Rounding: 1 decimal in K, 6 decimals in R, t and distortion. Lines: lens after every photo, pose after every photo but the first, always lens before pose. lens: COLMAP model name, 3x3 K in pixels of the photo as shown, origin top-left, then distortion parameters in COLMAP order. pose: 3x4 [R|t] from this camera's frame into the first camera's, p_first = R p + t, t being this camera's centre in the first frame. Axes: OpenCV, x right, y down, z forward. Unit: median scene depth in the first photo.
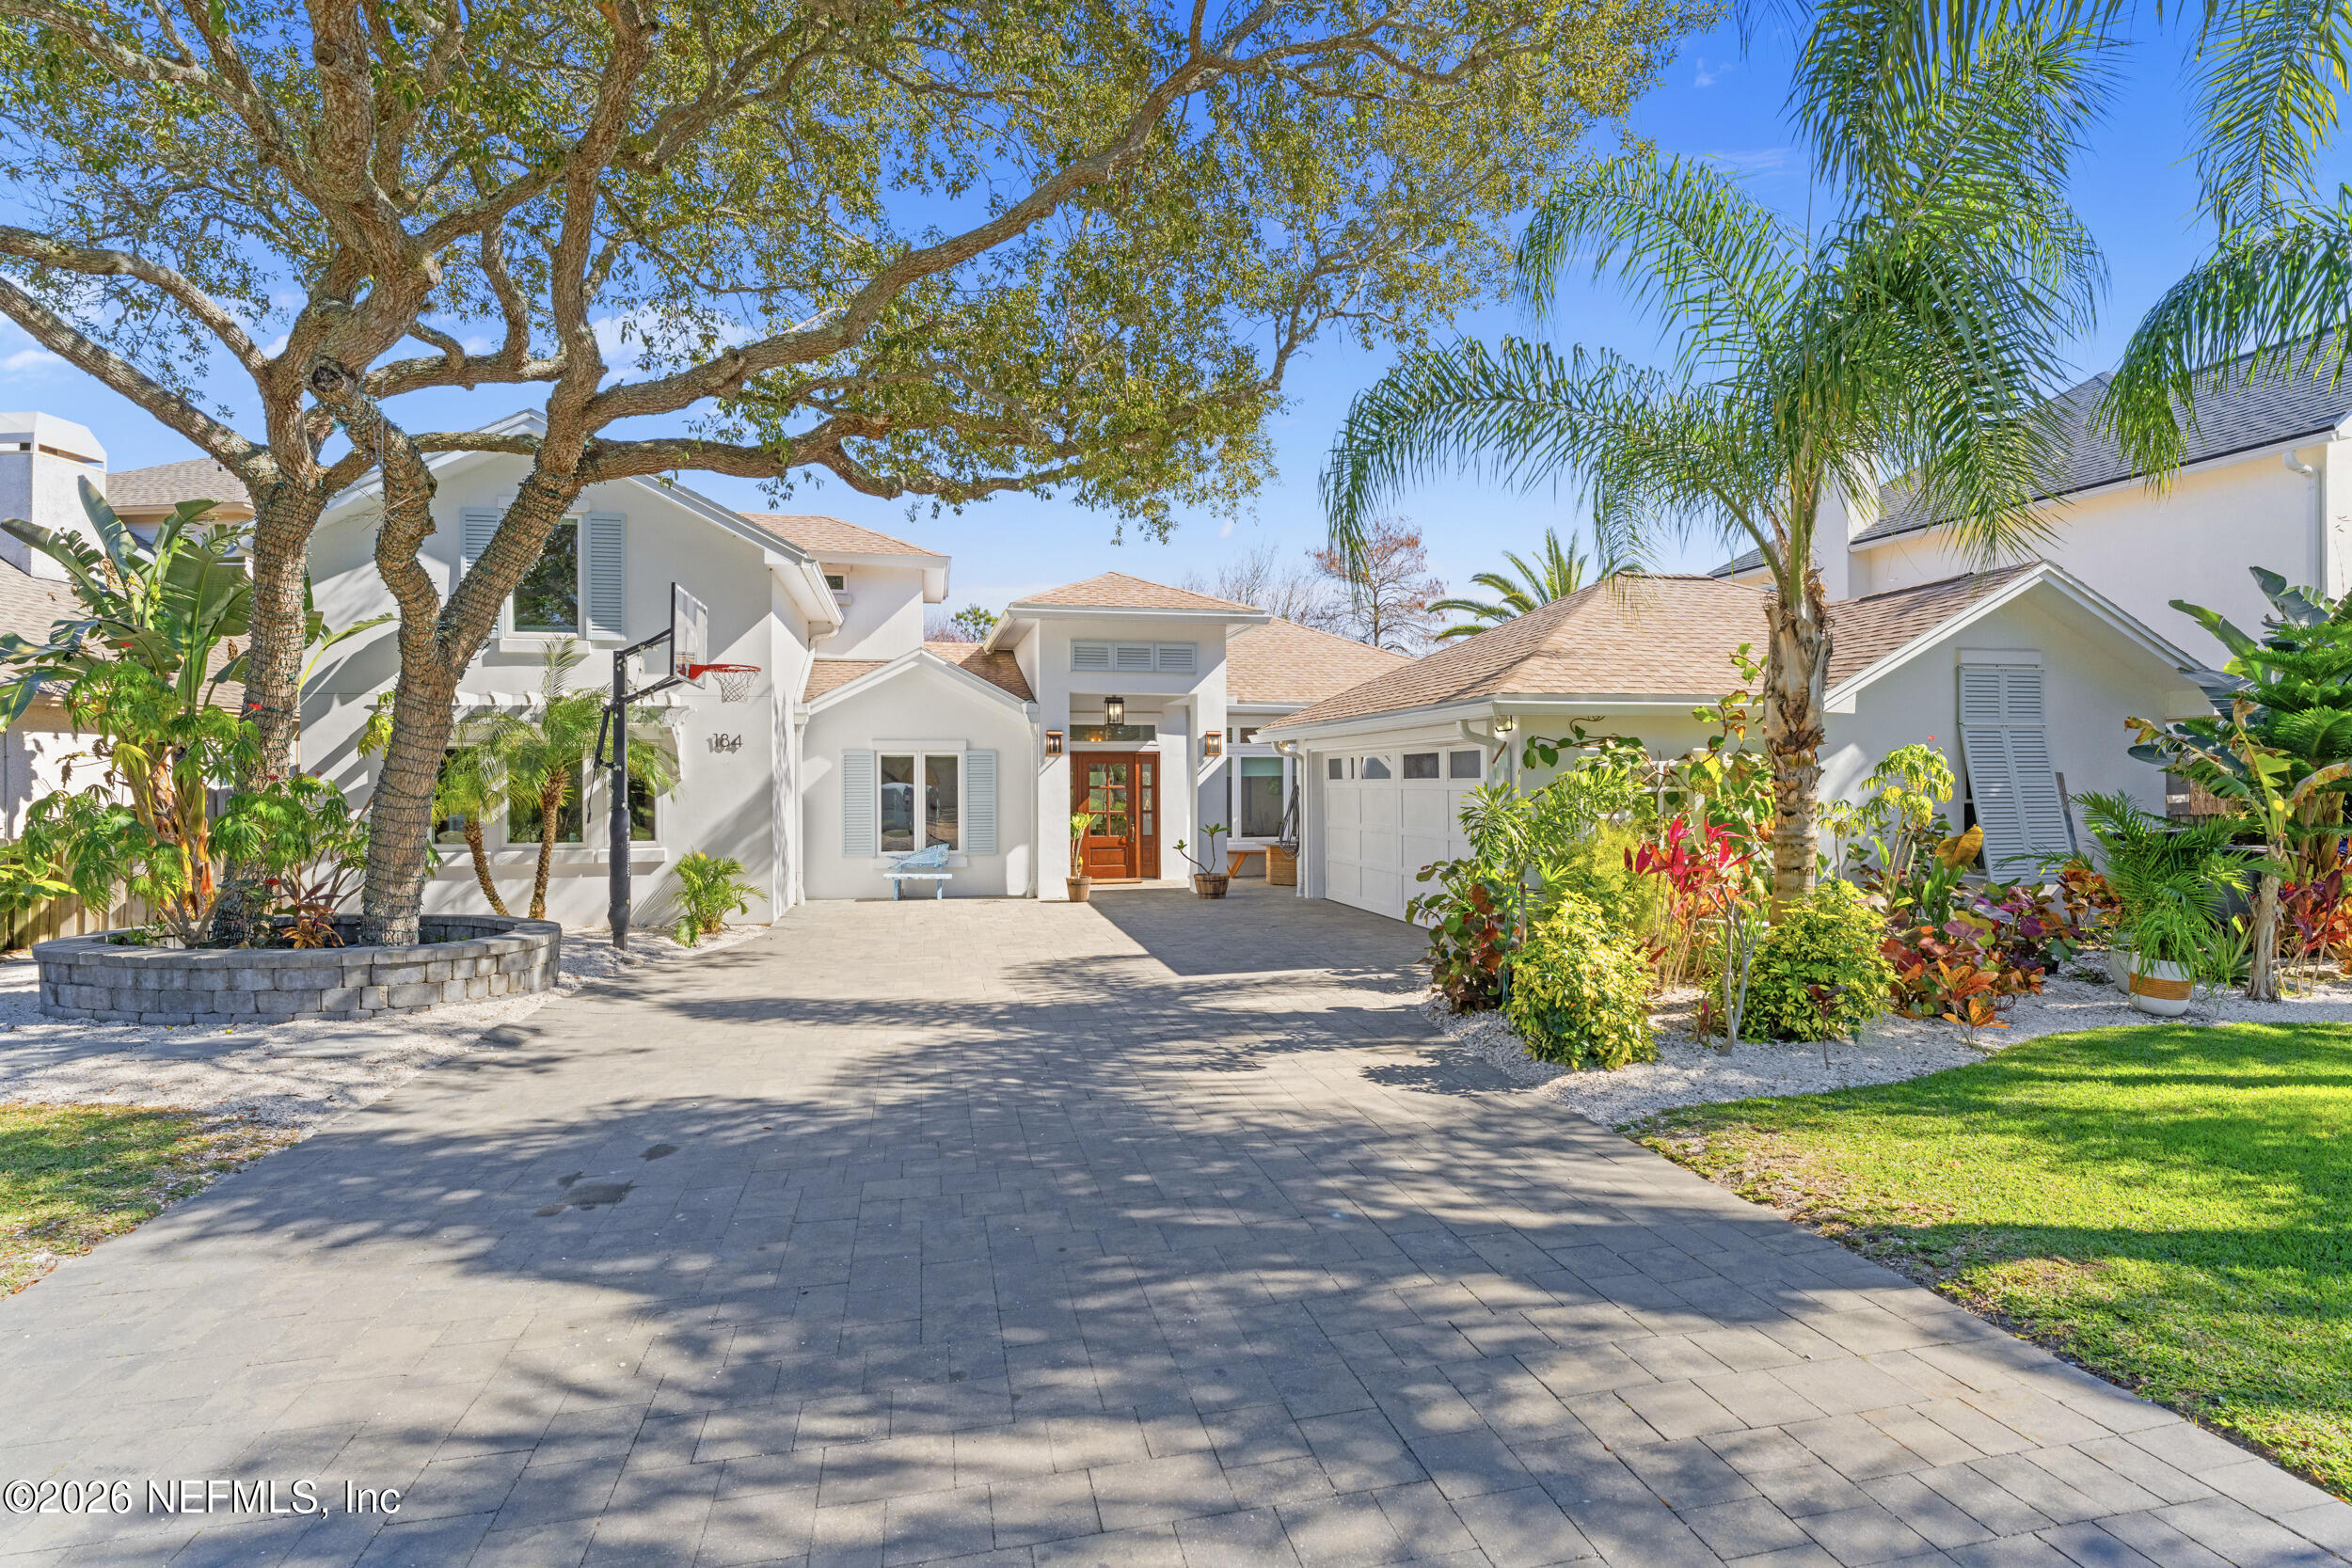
lens RADIAL K [[1133.1, 0, 1176.0], [0, 1133.1, 784.0], [0, 0, 1]] dist [0.022794, -0.000200]
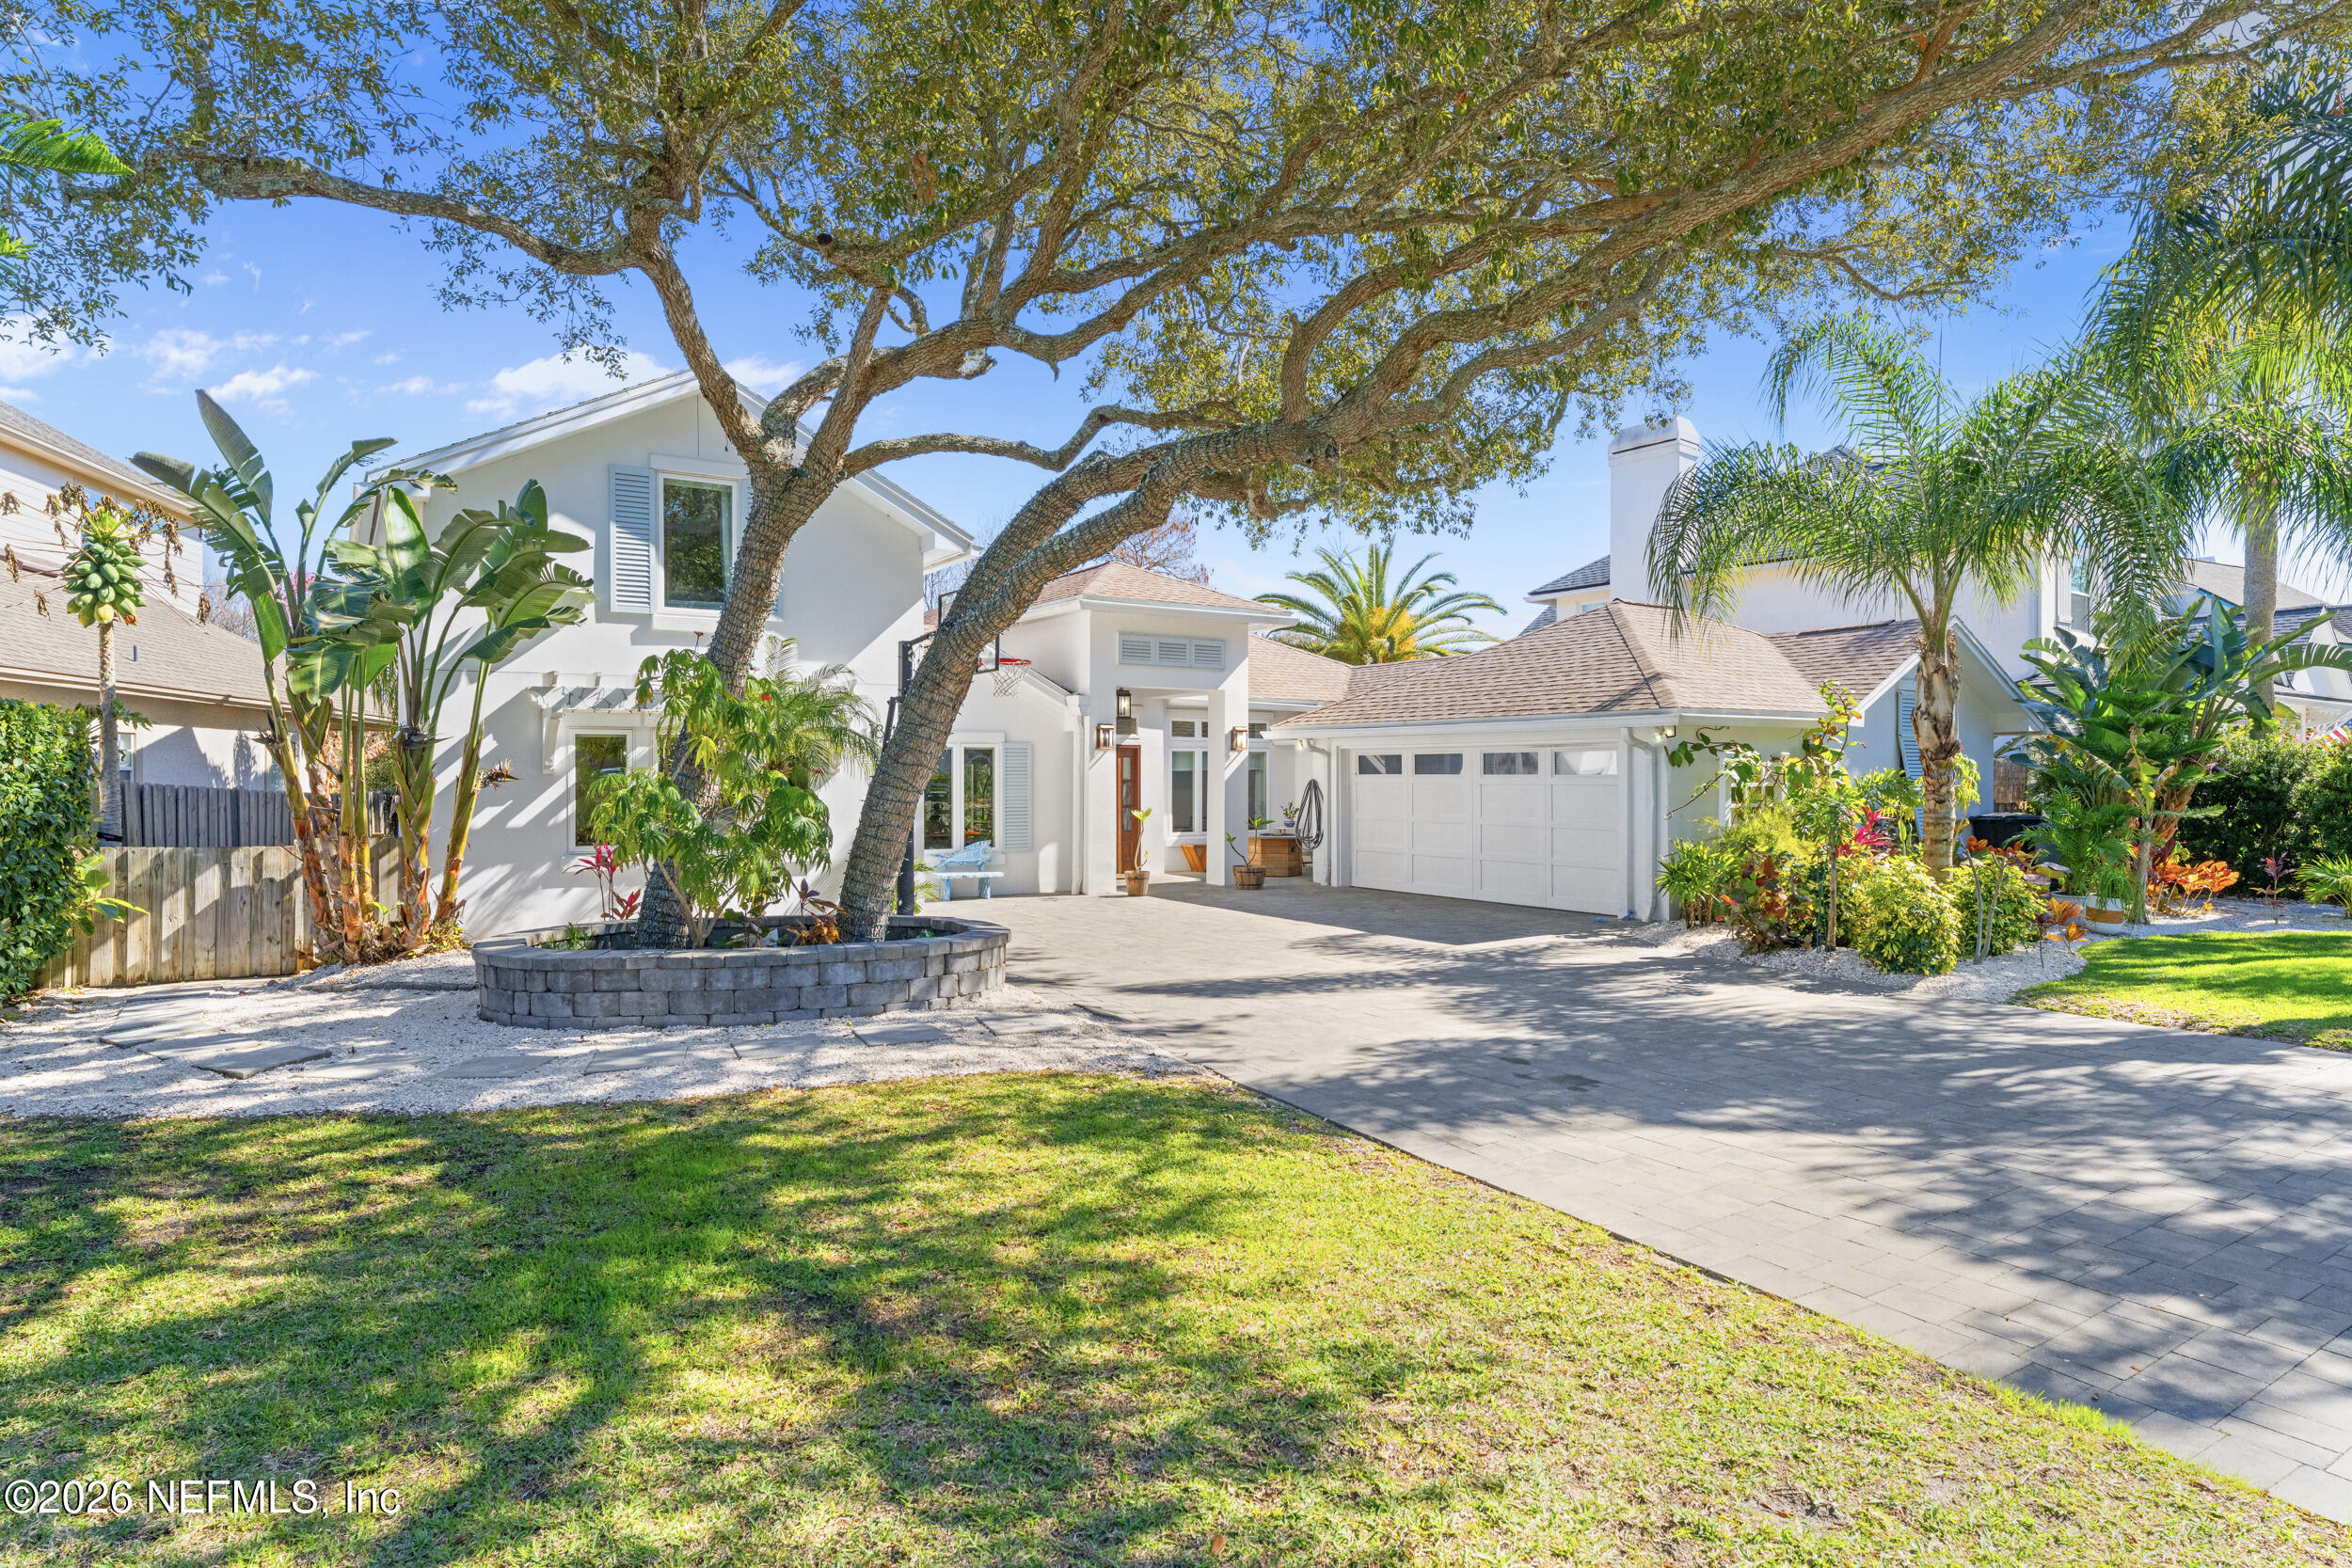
lens RADIAL K [[1274.7, 0, 1176.0], [0, 1274.7, 784.0], [0, 0, 1]] dist [-0.000703, -0.000359]
pose [[0.939231, 0.002851, 0.343274, -0.435280], [-0.004820, 0.999976, 0.004882, -0.000482], [-0.343252, -0.006240, 0.939223, -0.064914]]
